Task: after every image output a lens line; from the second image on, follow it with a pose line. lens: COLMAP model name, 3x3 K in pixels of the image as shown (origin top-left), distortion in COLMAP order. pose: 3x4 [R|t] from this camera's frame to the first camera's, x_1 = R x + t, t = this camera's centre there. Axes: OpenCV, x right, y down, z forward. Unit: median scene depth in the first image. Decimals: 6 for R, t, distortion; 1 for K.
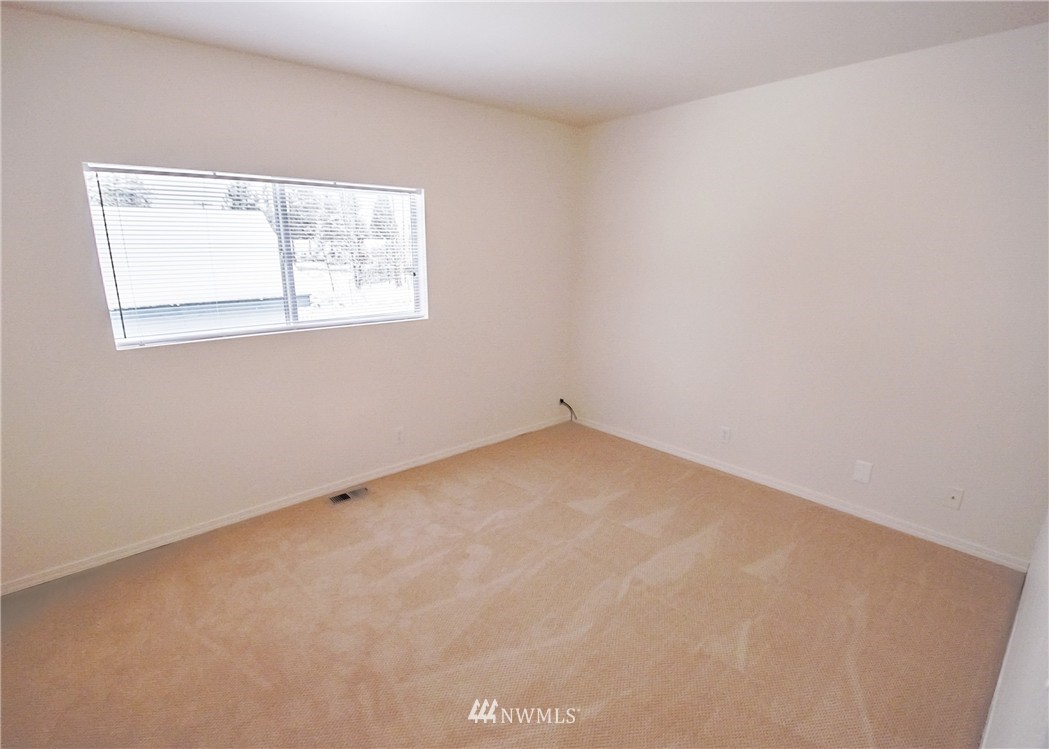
lens RADIAL K [[500.5, 0, 520.0], [0, 500.5, 376.2], [0, 0, 1]] dist [0.000496, -0.000212]
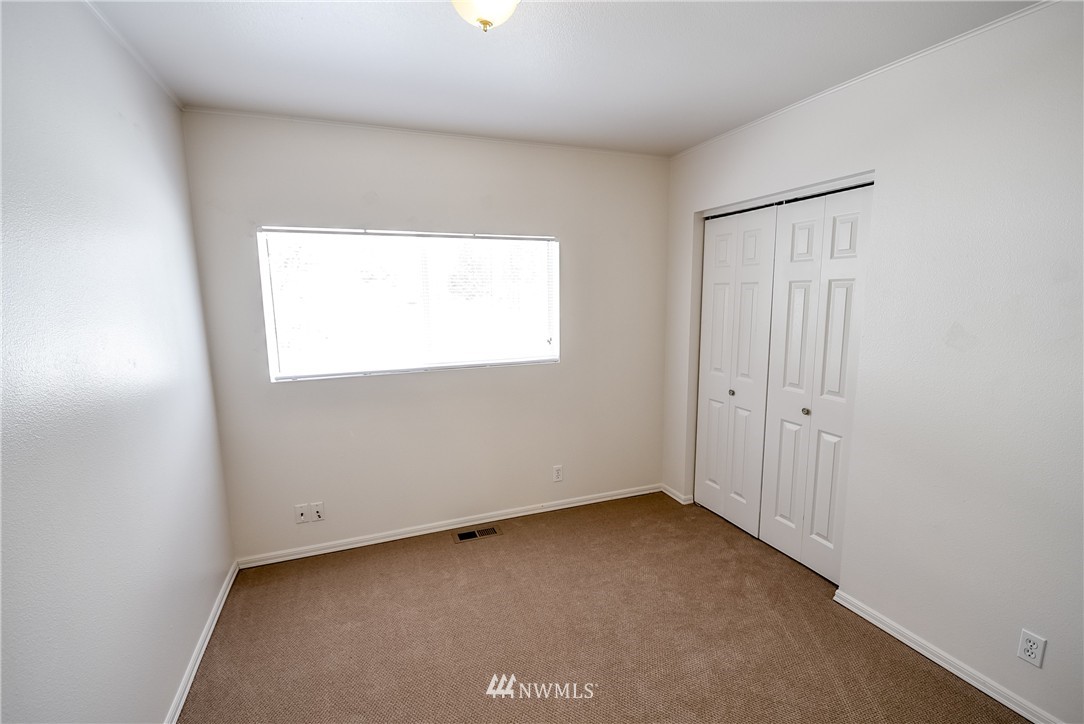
lens RADIAL K [[485.8, 0, 545.7], [0, 485.8, 365.4], [0, 0, 1]] dist [0.004700, -0.002117]
pose [[0.948356, 0.038720, -0.314836, 0.109021], [-0.070481, 0.993433, -0.090127, -0.025589], [0.309279, 0.107662, 0.944857, 0.095766]]
